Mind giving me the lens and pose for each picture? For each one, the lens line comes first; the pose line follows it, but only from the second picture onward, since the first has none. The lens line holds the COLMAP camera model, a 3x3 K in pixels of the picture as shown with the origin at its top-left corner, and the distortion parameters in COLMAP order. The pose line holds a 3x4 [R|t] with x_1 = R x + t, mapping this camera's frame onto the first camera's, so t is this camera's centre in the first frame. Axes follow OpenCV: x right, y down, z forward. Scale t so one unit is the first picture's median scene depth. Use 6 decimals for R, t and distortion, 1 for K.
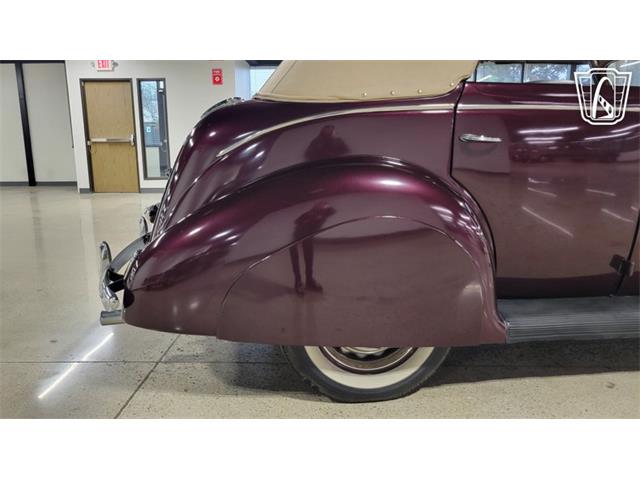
lens RADIAL K [[487.2, 0, 315.6], [0, 487.2, 229.5], [0, 0, 1]] dist [0.053984, -0.016129]
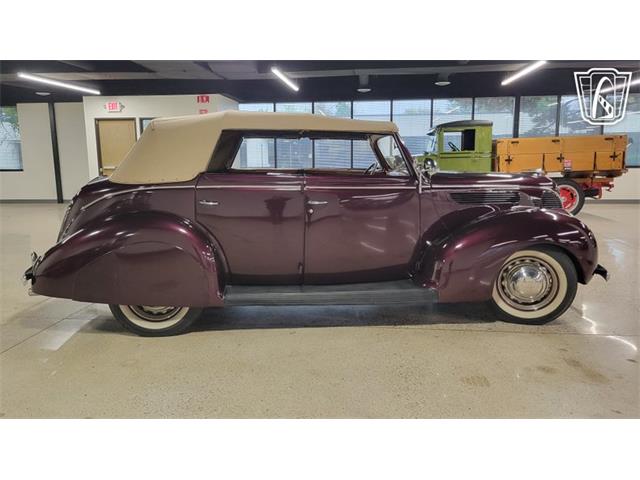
lens RADIAL K [[487.2, 0, 315.3], [0, 487.2, 233.0], [0, 0, 1]] dist [0.053984, -0.016129]
pose [[0.996569, 0.014498, -0.081486, 0.798935], [-0.015871, 0.999743, -0.016217, -0.032219], [0.081230, 0.017455, 0.996543, -0.803291]]
